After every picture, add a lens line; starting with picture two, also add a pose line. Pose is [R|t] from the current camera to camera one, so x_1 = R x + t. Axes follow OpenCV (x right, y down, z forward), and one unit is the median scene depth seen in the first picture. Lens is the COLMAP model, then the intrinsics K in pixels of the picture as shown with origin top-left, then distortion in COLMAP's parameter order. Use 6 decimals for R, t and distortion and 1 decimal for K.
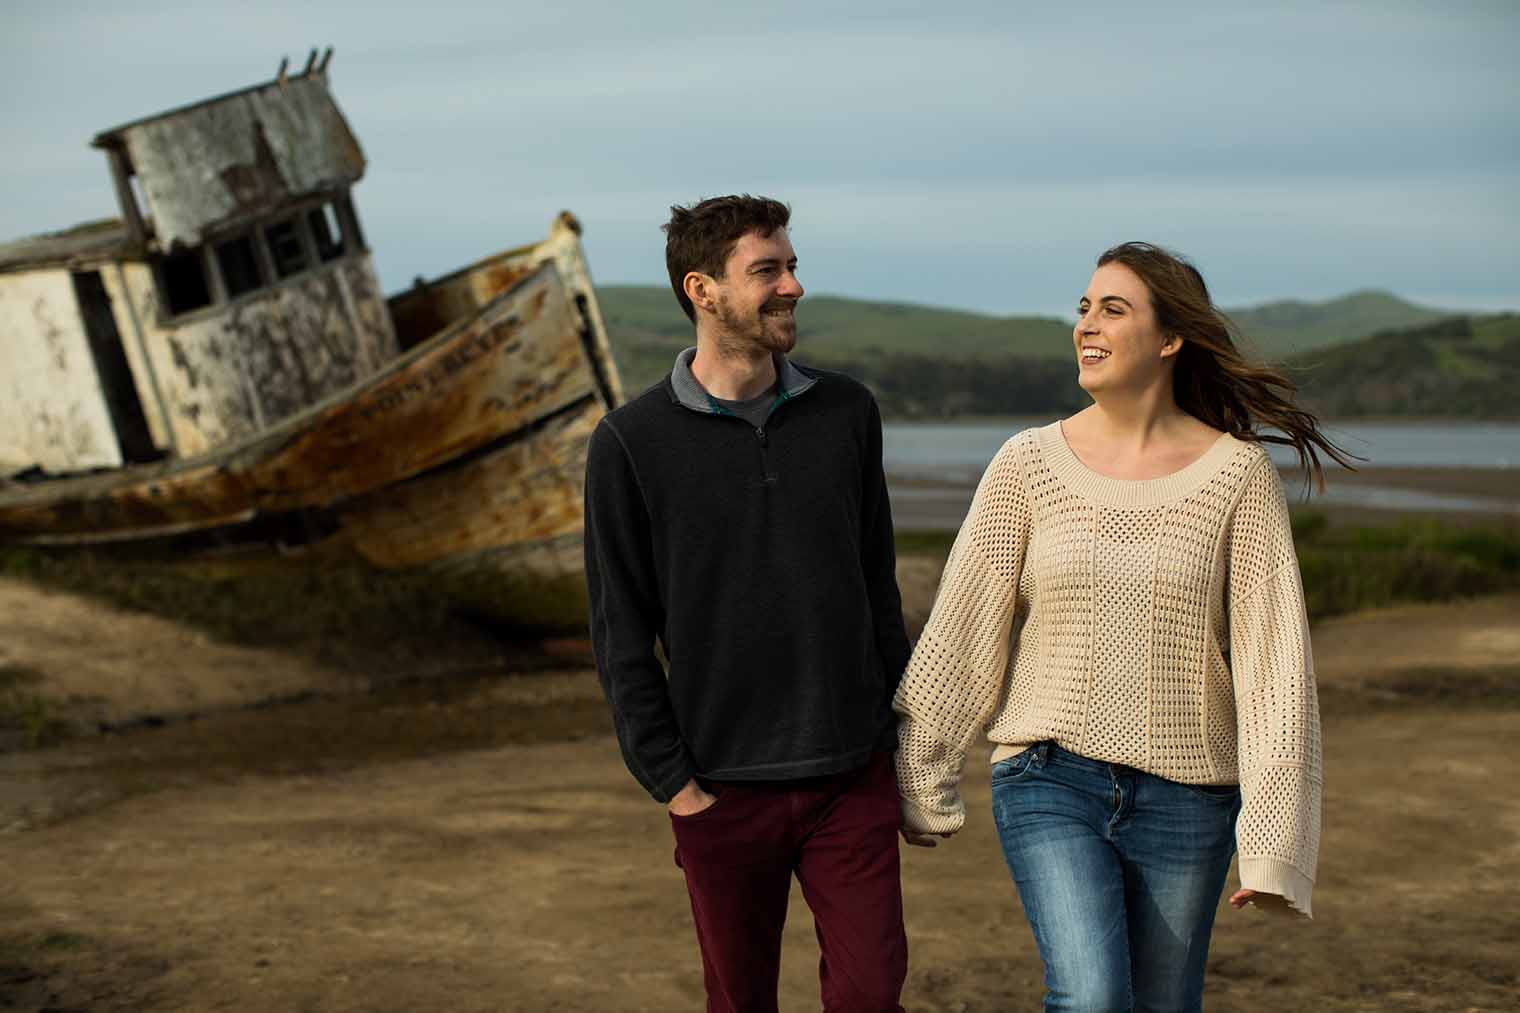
lens RADIAL K [[2174.6, 0, 756.8], [0, 2174.6, 527.6], [0, 0, 1]] dist [-0.134926, 0.146098]
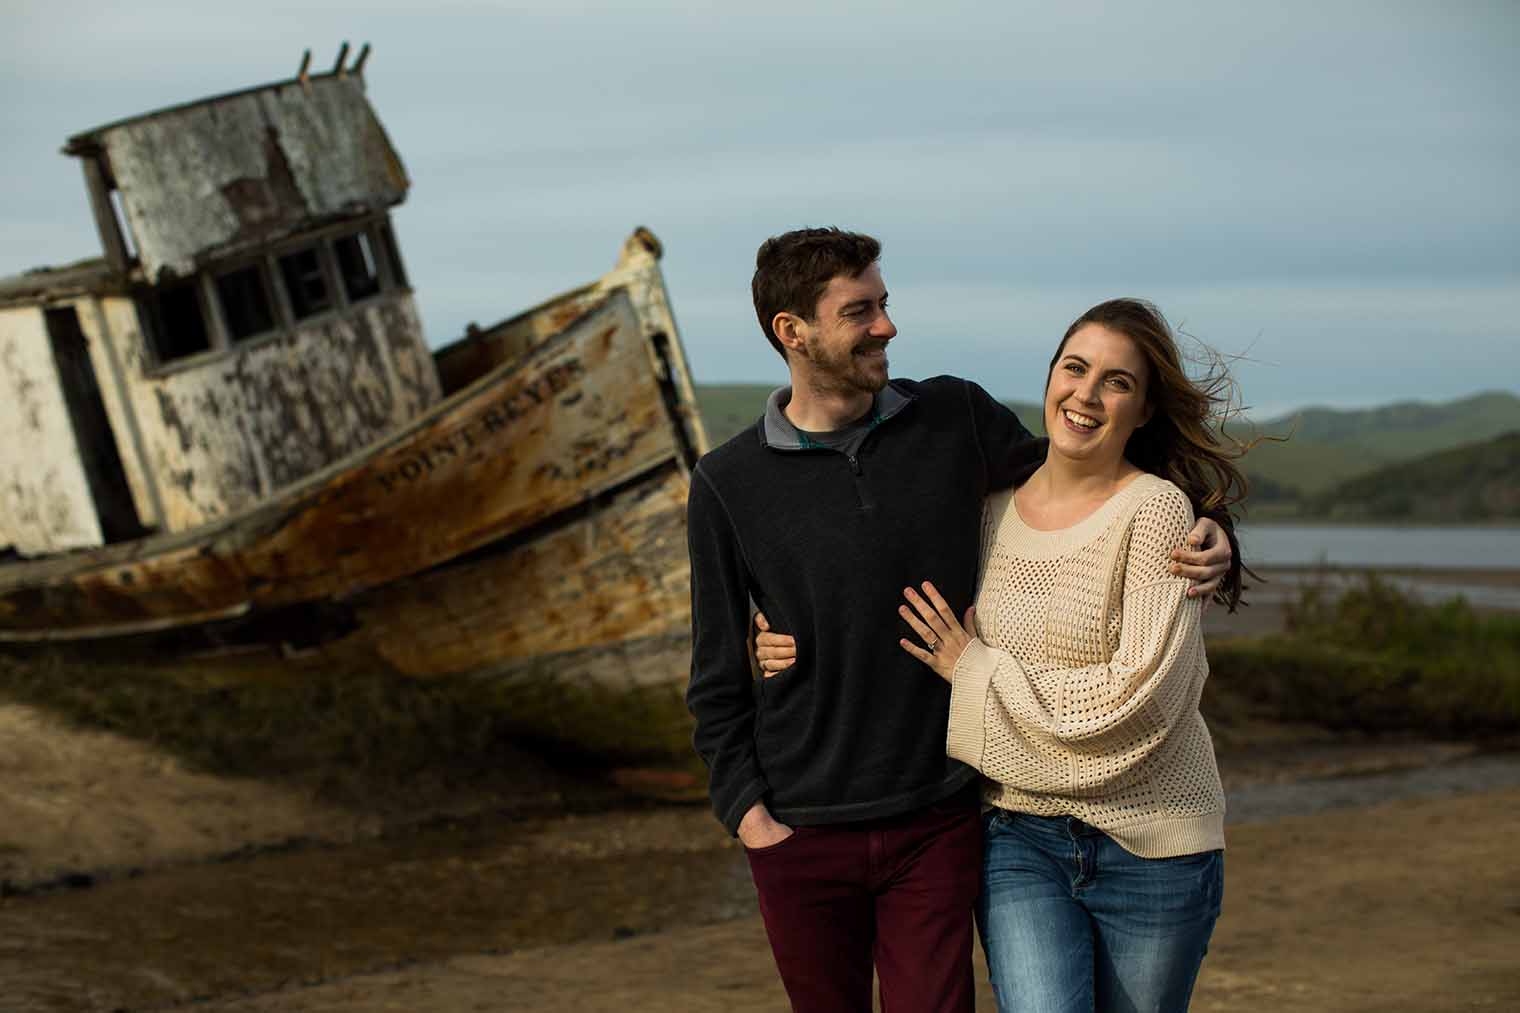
lens RADIAL K [[2181.2, 0, 760.0], [0, 2181.2, 506.5], [0, 0, 1]] dist [-0.114099, 0.020608]
pose [[0.998638, 0.007261, -0.051663, -0.003333], [-0.010095, 0.998446, -0.054811, -0.001690], [0.051185, 0.055258, 0.997159, 0.207261]]
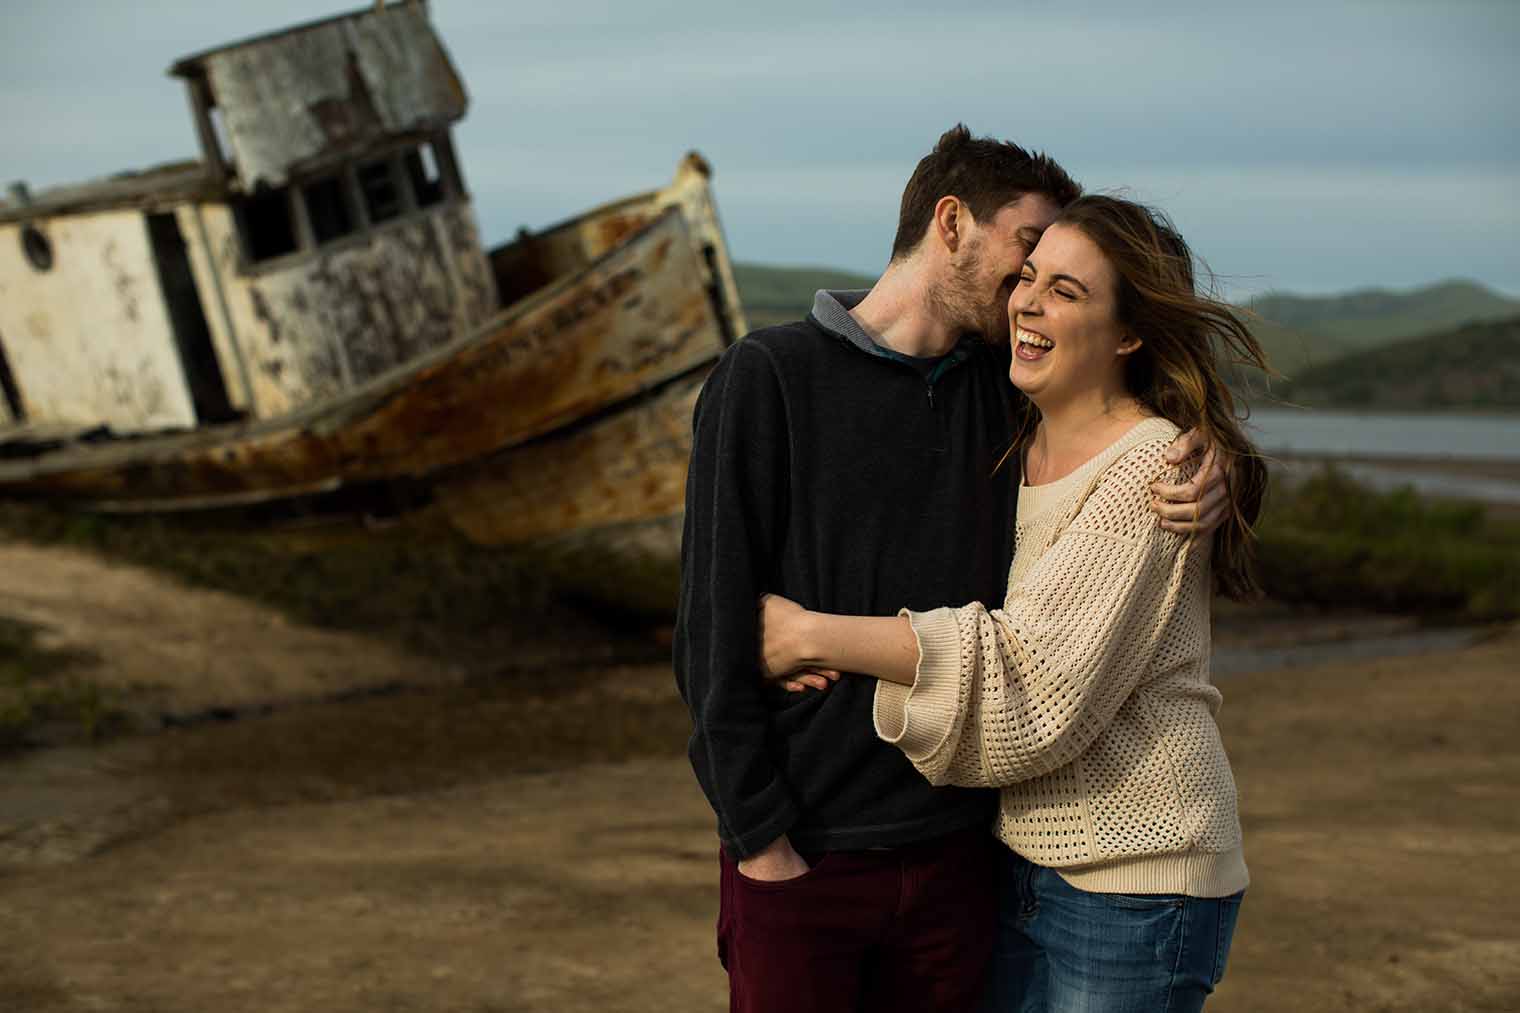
lens RADIAL K [[2181.2, 0, 760.0], [0, 2181.2, 506.5], [0, 0, 1]] dist [-0.114099, 0.020608]
pose [[0.999235, 0.020225, -0.033481, -0.026217], [-0.020228, 0.999795, 0.000239, -0.000110], [0.033479, 0.000439, 0.999439, 0.096818]]
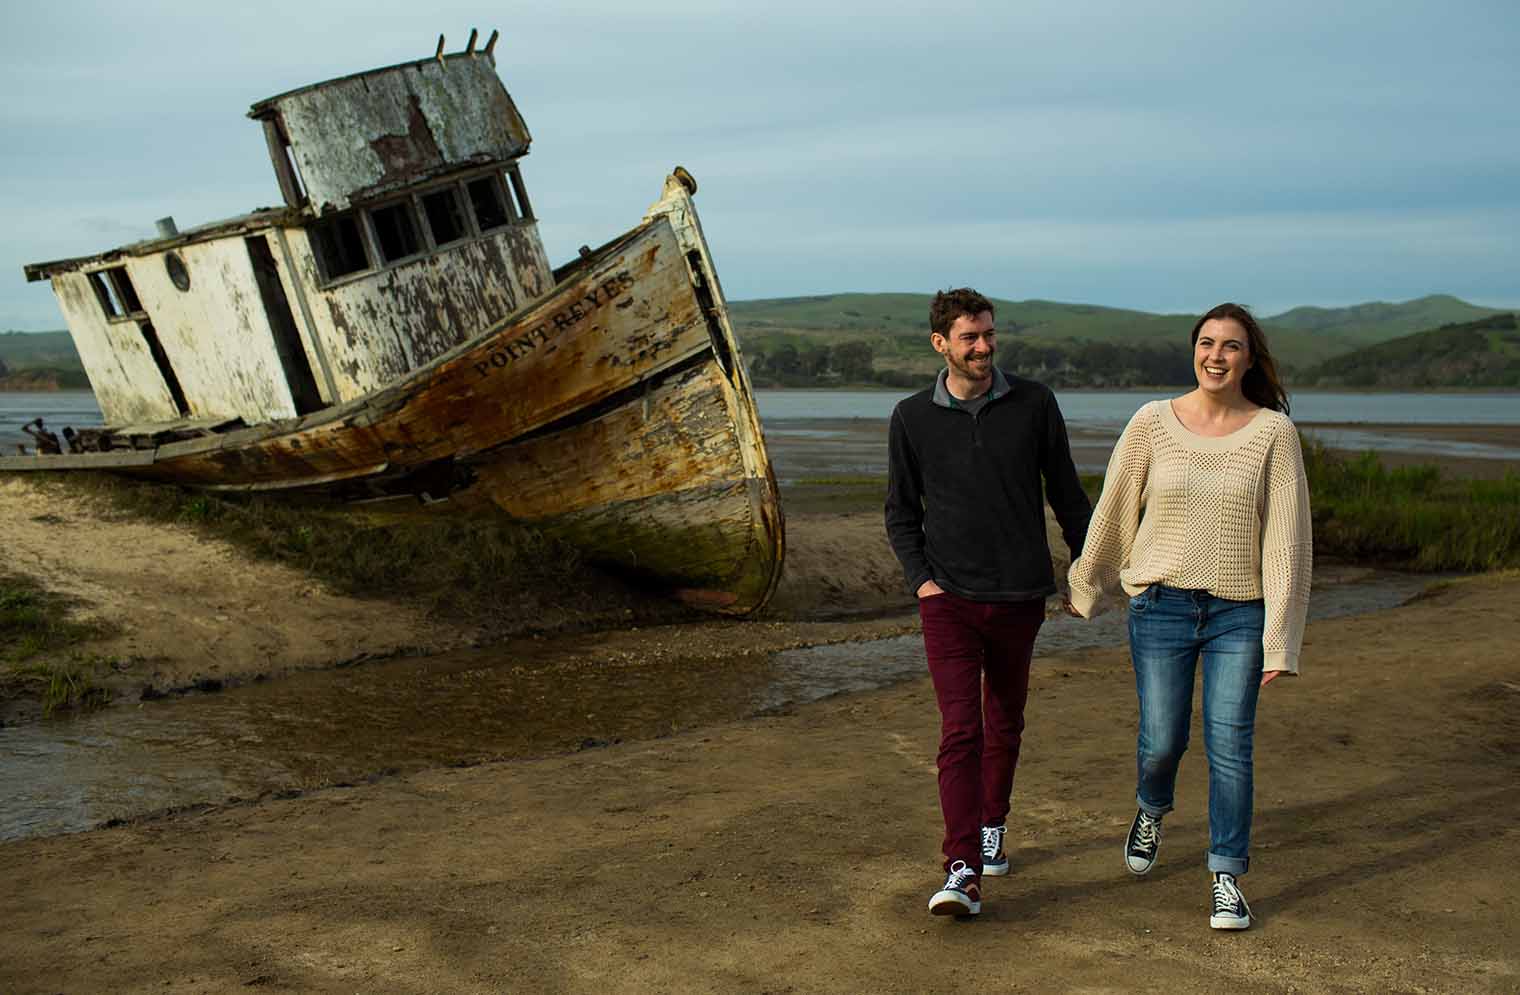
lens RADIAL K [[1535.6, 0, 801.3], [0, 1535.6, 444.9], [0, 0, 1]] dist [-0.061364, -0.004707]
pose [[0.992878, 0.006989, -0.118931, 0.049881], [-0.008482, 0.999891, -0.012047, -0.009527], [0.118834, 0.012970, 0.992829, 0.292129]]
